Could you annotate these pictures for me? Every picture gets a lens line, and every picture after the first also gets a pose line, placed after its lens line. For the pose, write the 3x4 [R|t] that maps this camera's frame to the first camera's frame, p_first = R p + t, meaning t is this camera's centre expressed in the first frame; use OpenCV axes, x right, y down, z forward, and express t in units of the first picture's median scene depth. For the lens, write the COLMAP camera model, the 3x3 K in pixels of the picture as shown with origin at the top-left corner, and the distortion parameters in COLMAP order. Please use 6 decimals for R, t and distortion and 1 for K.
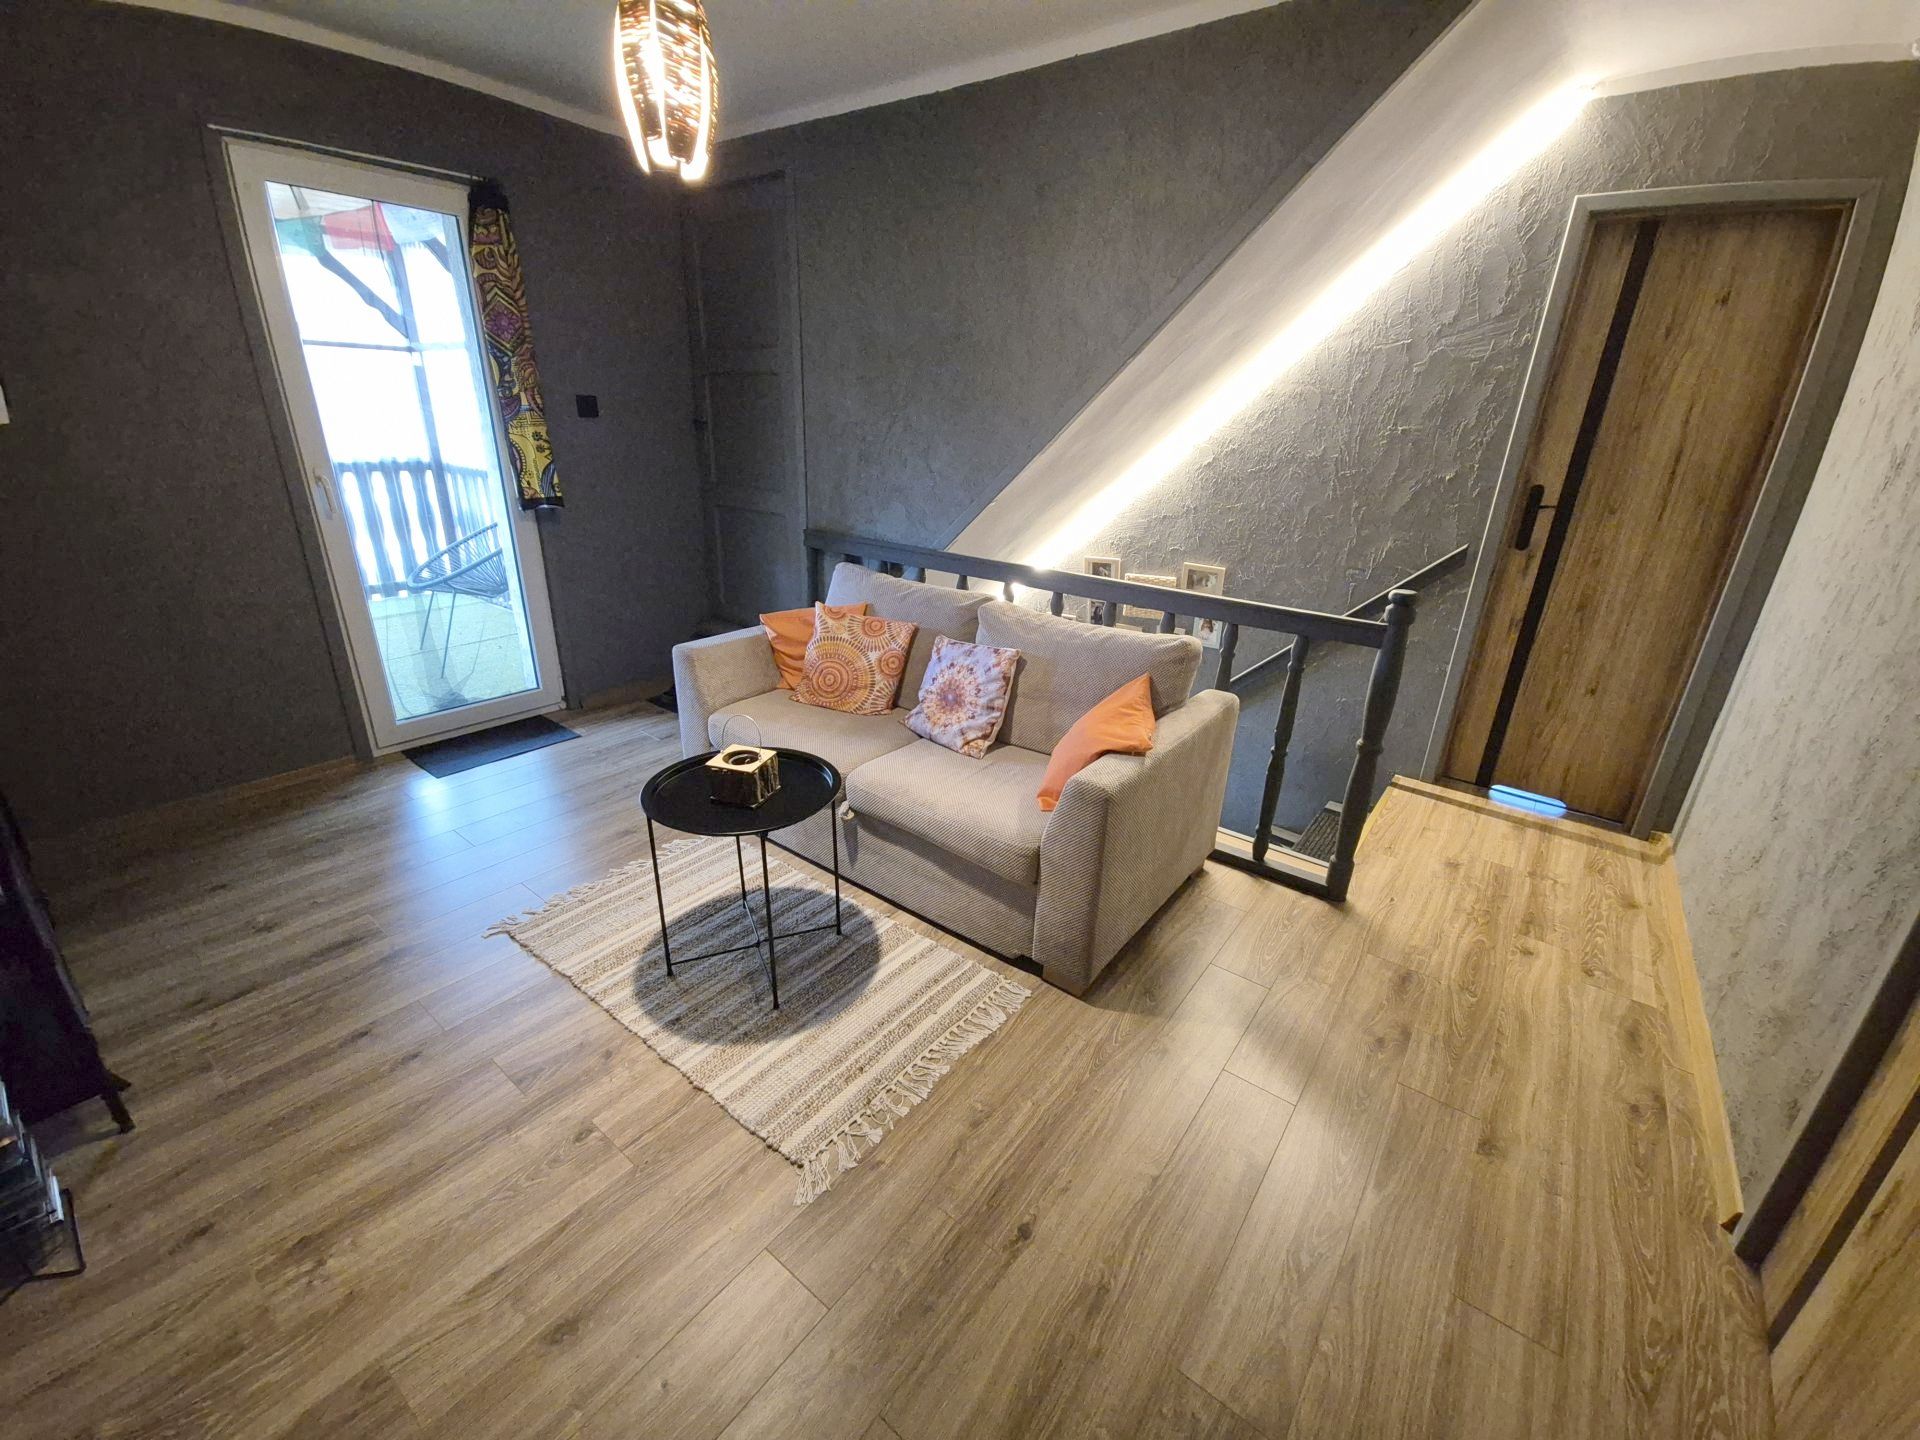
lens RADIAL K [[781.8, 0, 966.9], [0, 781.8, 705.8], [0, 0, 1]] dist [0.008658, -0.005768]
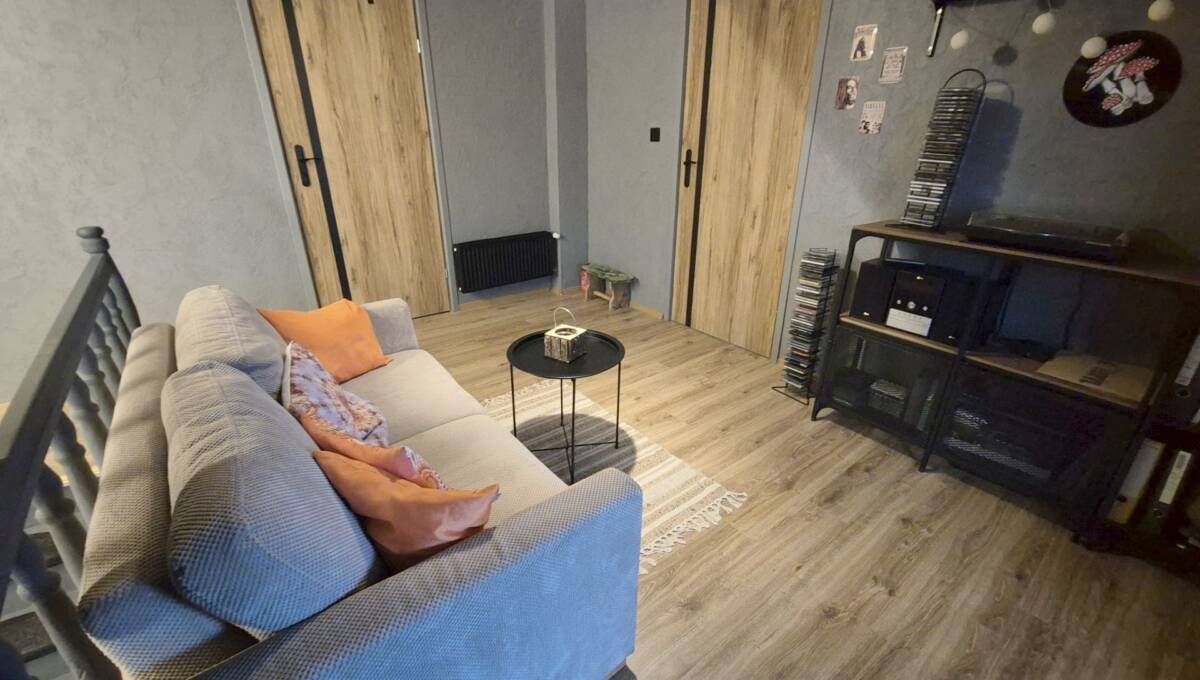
lens RADIAL K [[494.7, 0, 609.9], [0, 494.7, 337.7], [0, 0, 1]] dist [0.008968, -0.003607]
pose [[-0.968976, -0.141531, 0.202618, -0.674185], [0.036241, 0.729581, 0.682934, -0.726075], [-0.244482, 0.669090, -0.701817, 1.967269]]
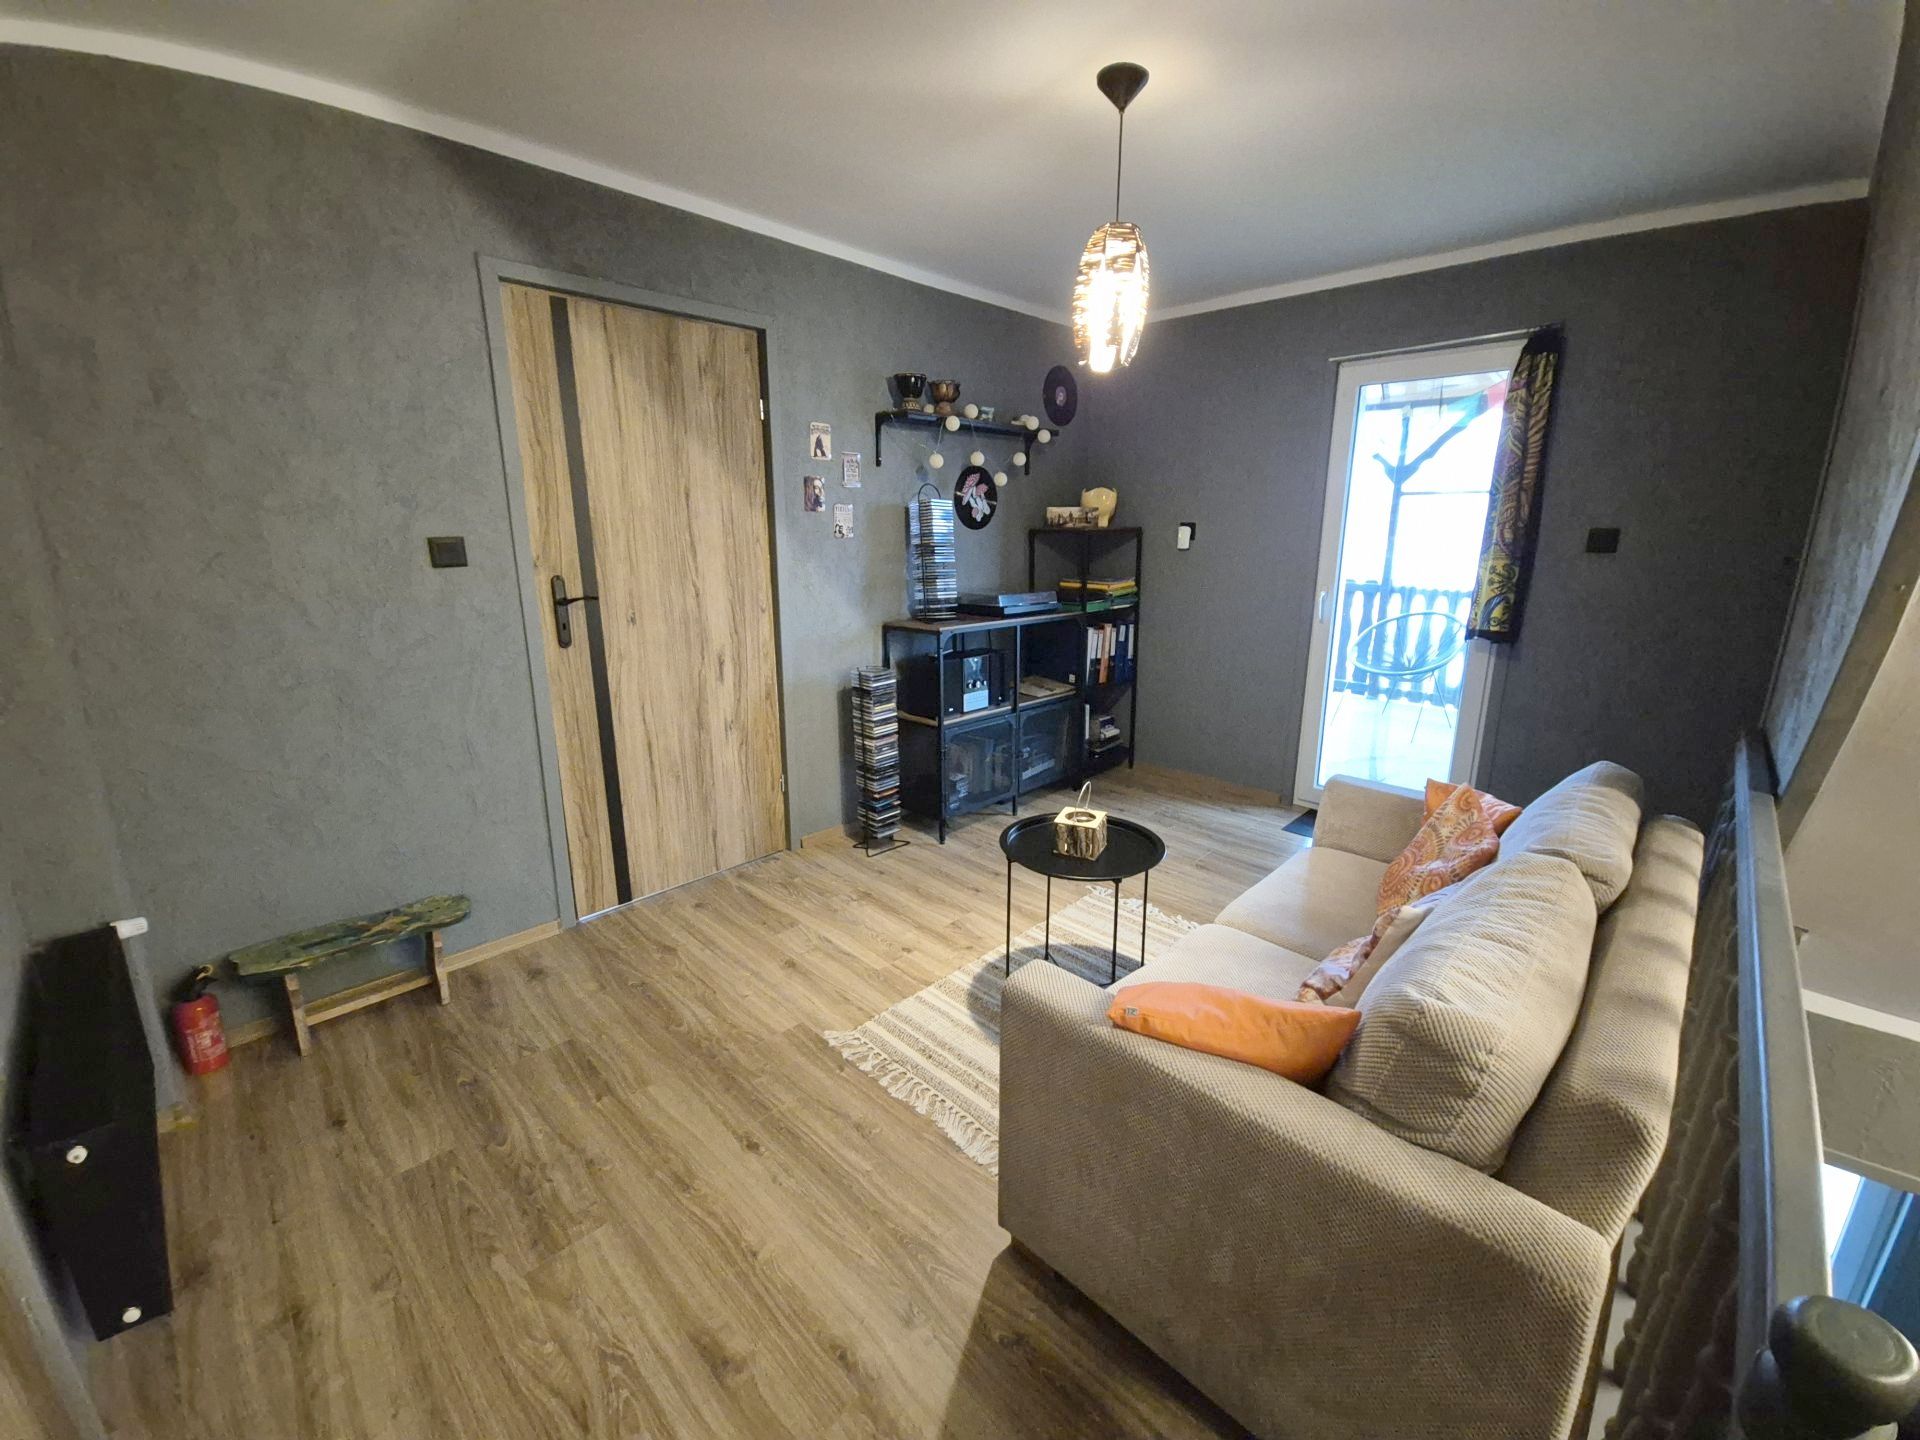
lens RADIAL K [[781.8, 0, 988.9], [0, 781.8, 711.8], [0, 0, 1]] dist [0.008658, -0.005768]
pose [[-0.104803, 0.201750, -0.973814, 0.970836], [-0.357471, 0.906118, 0.226197, -0.340290], [0.928025, 0.371816, -0.022844, 0.961346]]
